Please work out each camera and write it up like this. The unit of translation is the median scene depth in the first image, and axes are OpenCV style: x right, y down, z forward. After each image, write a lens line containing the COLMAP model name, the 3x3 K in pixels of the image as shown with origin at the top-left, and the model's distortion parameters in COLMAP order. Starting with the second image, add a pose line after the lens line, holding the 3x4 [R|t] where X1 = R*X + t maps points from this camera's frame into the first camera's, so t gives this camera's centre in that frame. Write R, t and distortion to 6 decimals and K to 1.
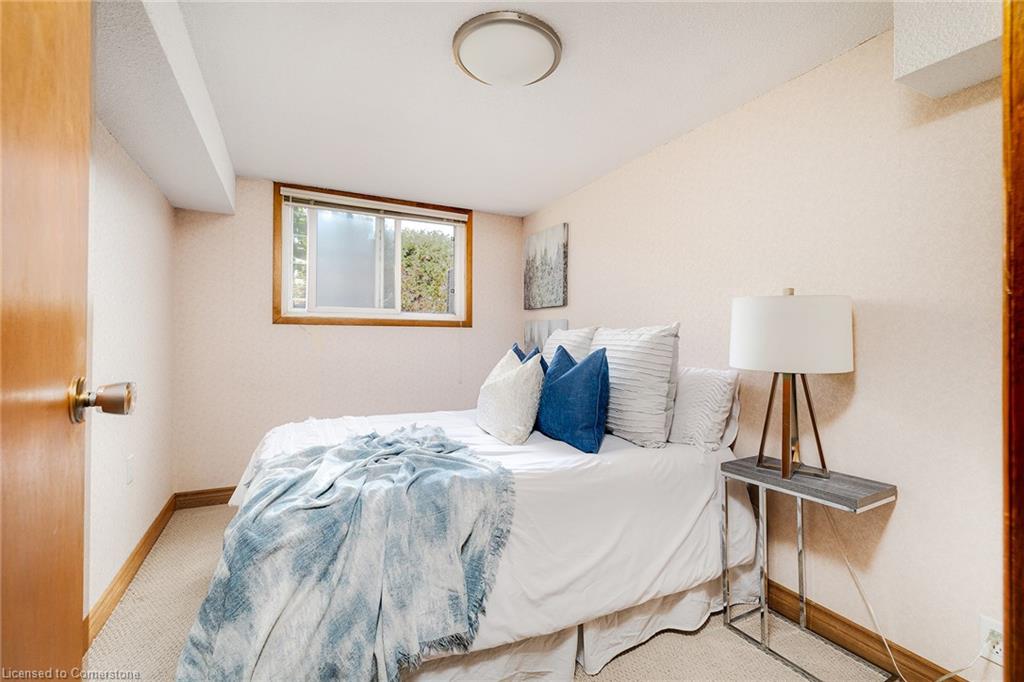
lens RADIAL K [[435.8, 0, 510.8], [0, 435.8, 335.2], [0, 0, 1]] dist [-0.000787, -0.000059]
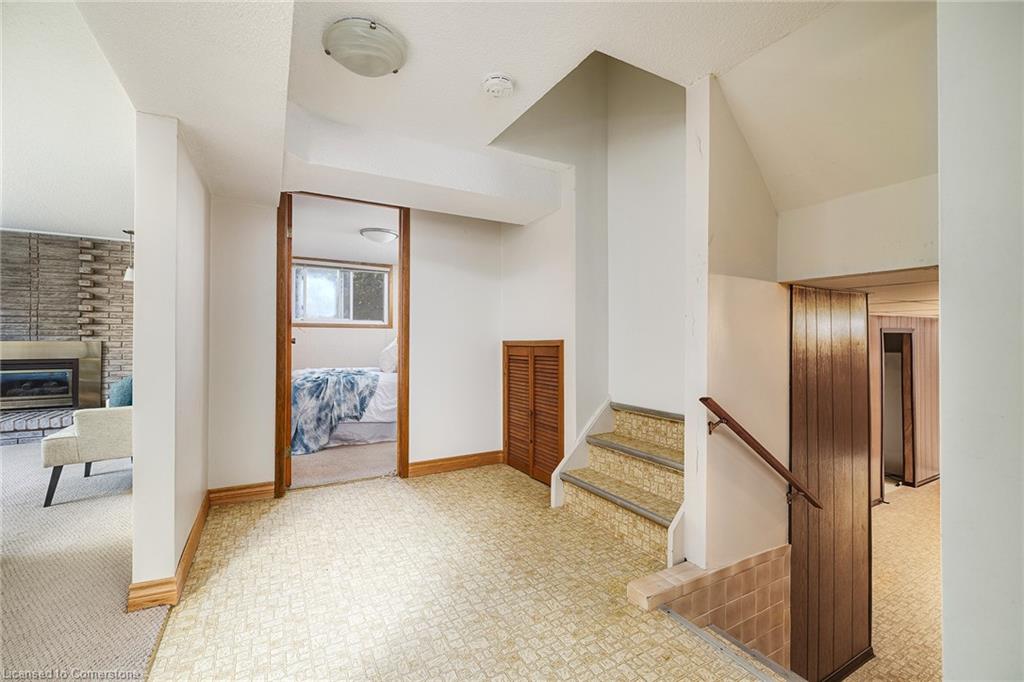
lens RADIAL K [[435.8, 0, 511.3], [0, 435.8, 333.3], [0, 0, 1]] dist [-0.000787, -0.000059]
pose [[0.998579, 0.002147, 0.053245, 0.906935], [-0.001641, 0.999953, -0.009542, 0.054718], [-0.053263, 0.009441, 0.998536, -2.486940]]
